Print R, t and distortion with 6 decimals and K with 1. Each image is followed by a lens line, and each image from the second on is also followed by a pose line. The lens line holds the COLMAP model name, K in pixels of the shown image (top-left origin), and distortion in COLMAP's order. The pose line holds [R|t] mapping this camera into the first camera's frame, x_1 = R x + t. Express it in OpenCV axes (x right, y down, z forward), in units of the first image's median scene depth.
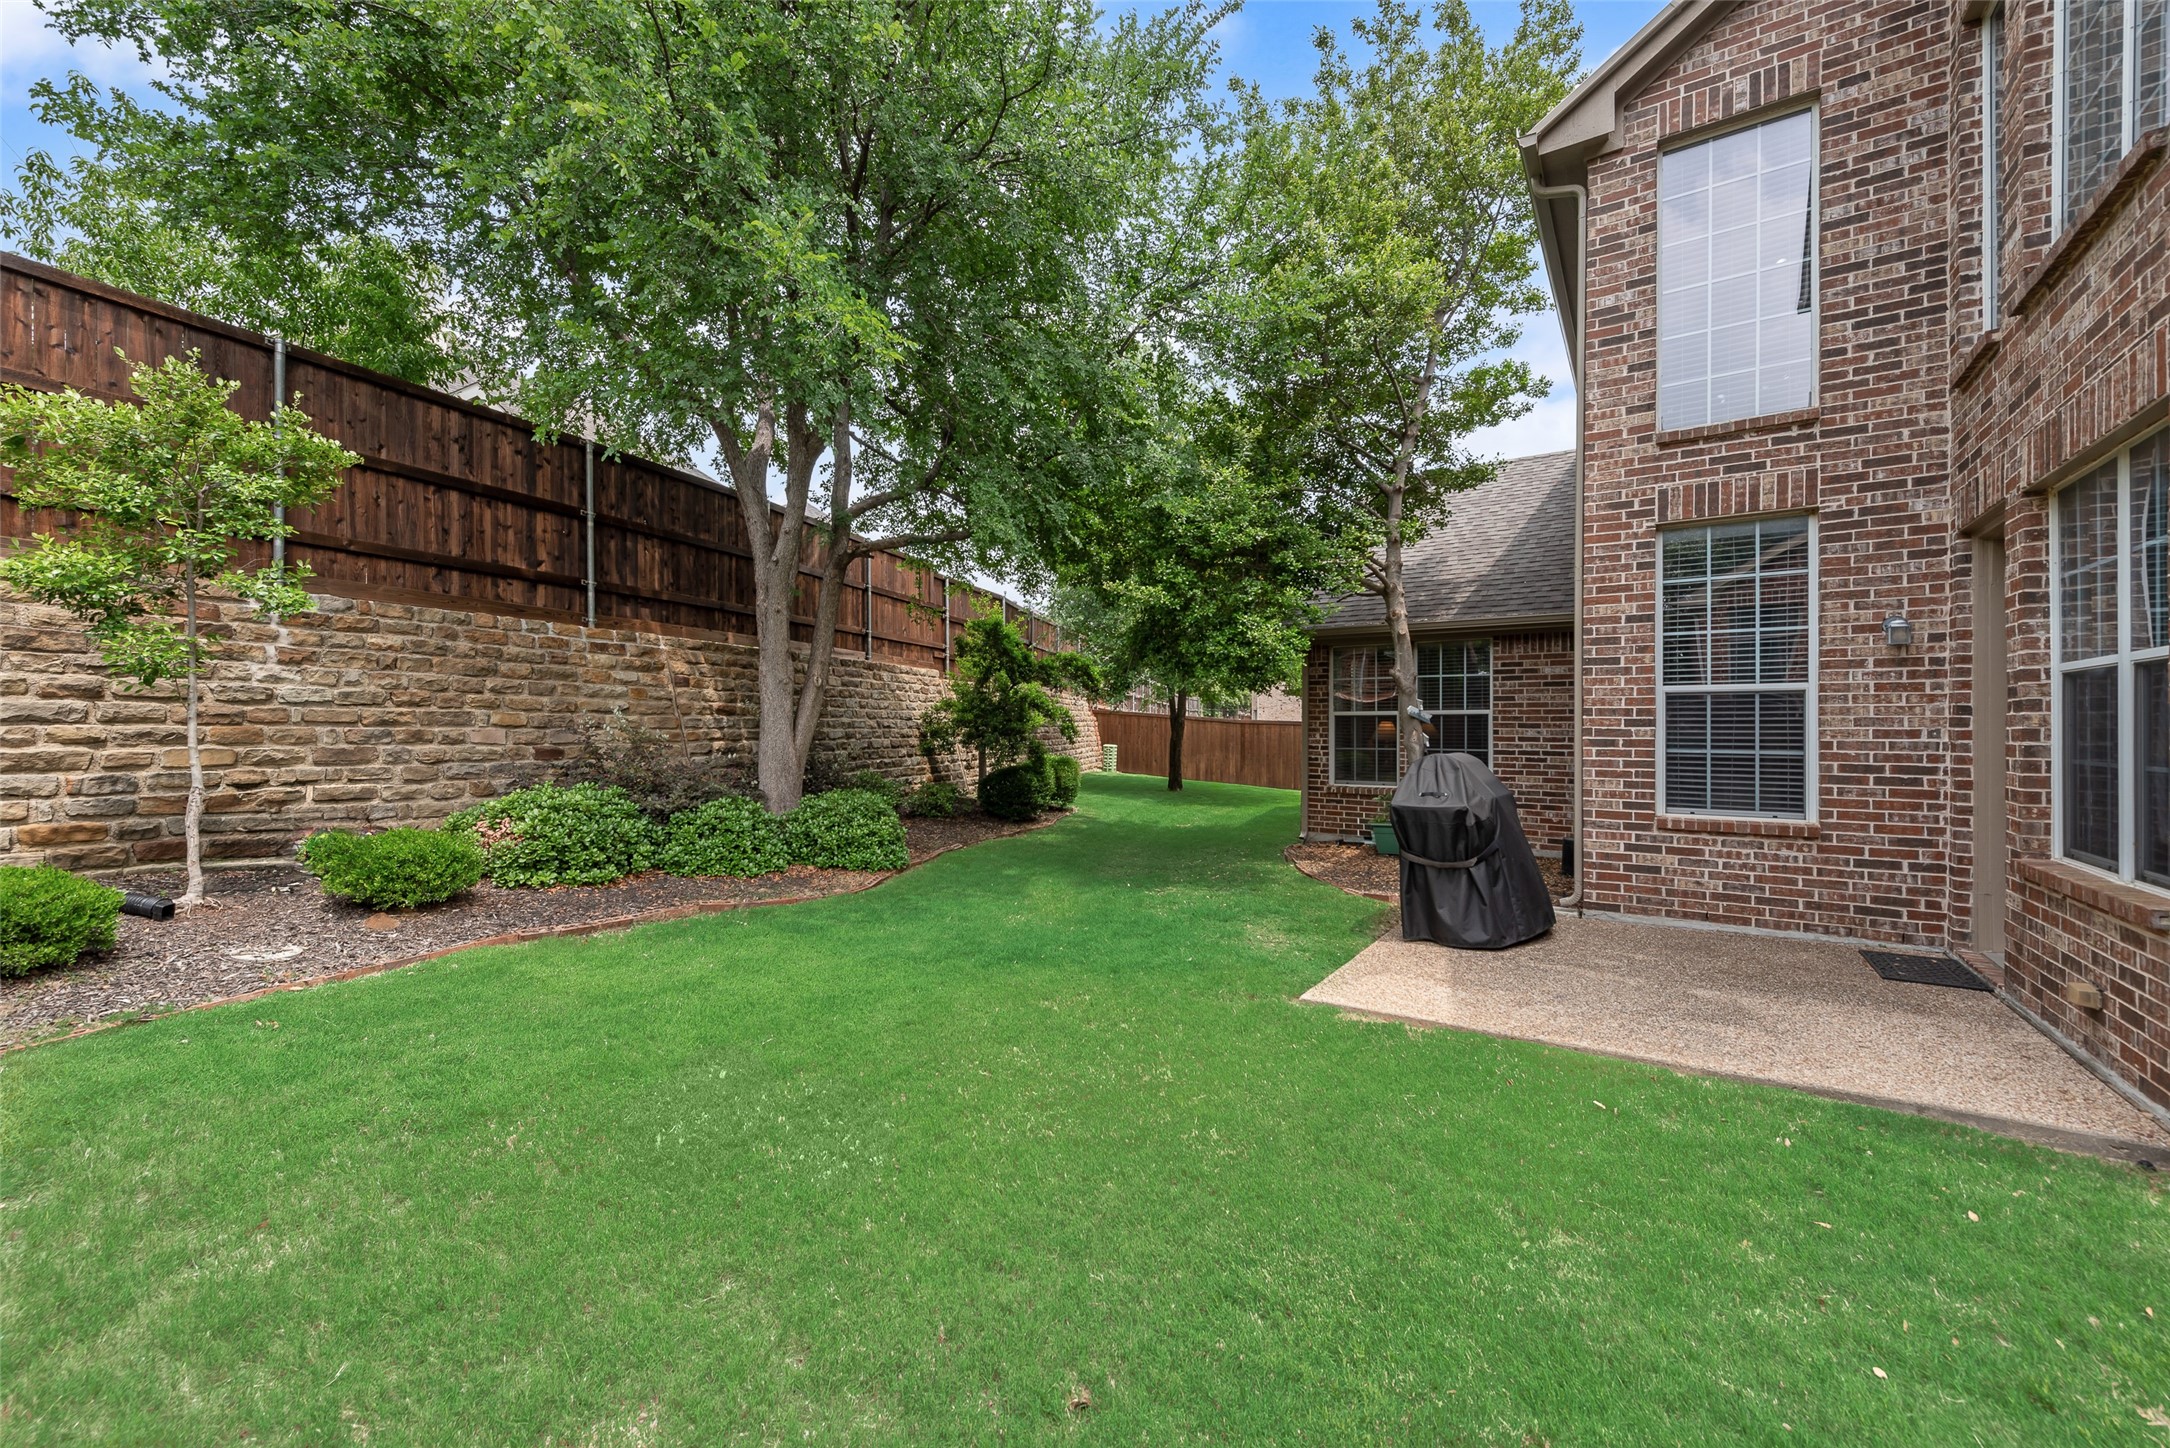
lens RADIAL K [[848.0, 0, 1073.2], [0, 848.0, 725.4], [0, 0, 1]] dist [0.001906, -0.000096]
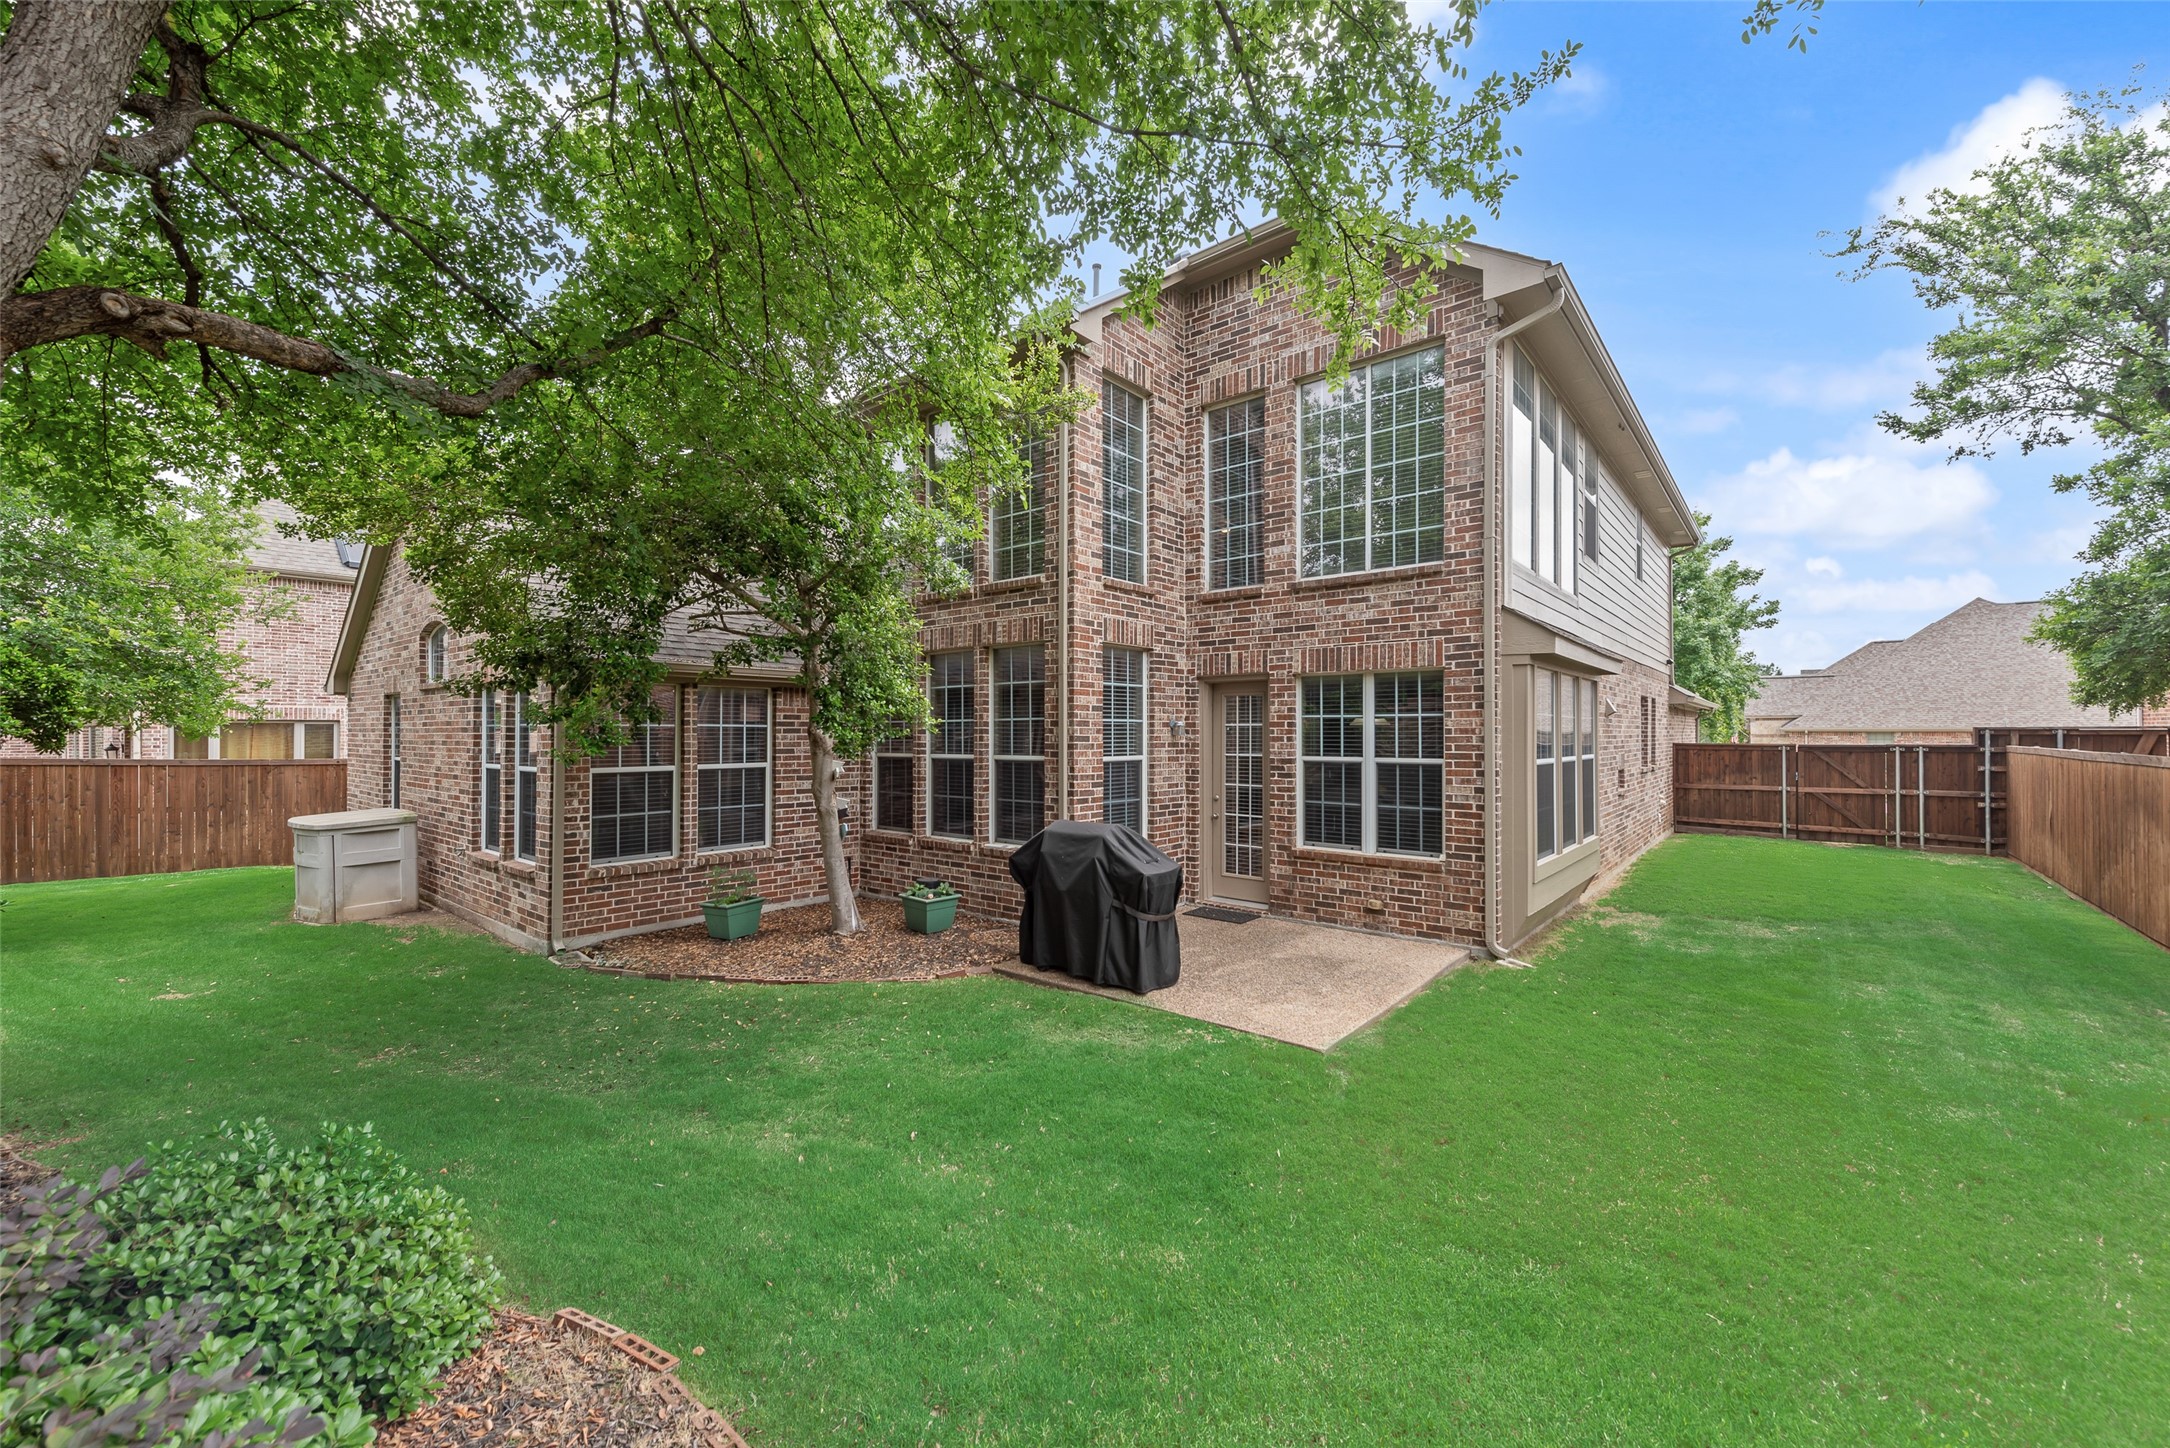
lens RADIAL K [[848.0, 0, 1071.1], [0, 848.0, 725.0], [0, 0, 1]] dist [0.001906, -0.000096]
pose [[0.121505, 0.017669, 0.992434, -0.742556], [0.014390, 0.999705, -0.019560, -0.081742], [-0.992486, 0.016658, 0.121215, 0.959415]]
